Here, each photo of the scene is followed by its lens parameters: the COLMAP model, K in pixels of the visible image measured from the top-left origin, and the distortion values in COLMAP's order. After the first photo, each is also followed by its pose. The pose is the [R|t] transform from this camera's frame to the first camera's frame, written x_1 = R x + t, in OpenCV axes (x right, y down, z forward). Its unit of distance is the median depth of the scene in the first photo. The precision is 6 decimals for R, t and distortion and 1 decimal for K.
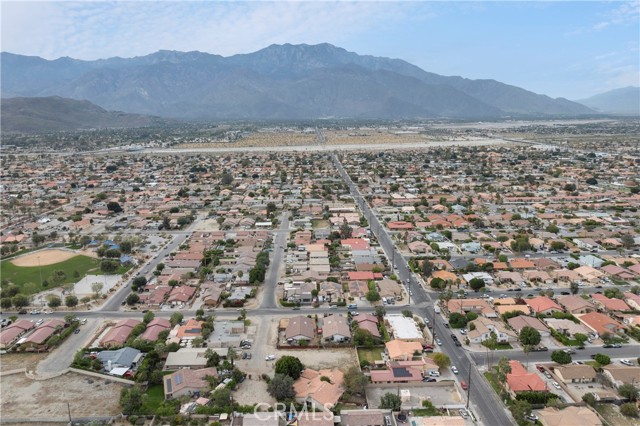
lens RADIAL K [[448.6, 0, 320.0], [0, 448.6, 213.0], [0, 0, 1]] dist [-0.012670, -0.009467]
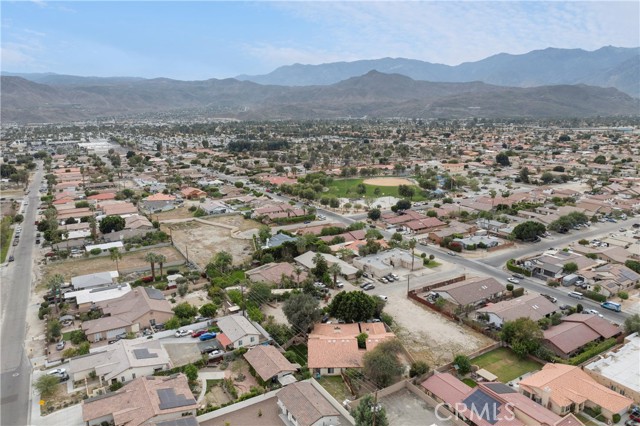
lens RADIAL K [[448.6, 0, 320.0], [0, 448.6, 213.0], [0, 0, 1]] dist [-0.012670, -0.009467]
pose [[0.511668, 0.204823, -0.834412, 0.343413], [-0.182839, 0.974881, 0.127186, 0.109184], [0.839503, 0.087486, 0.536266, 0.472929]]
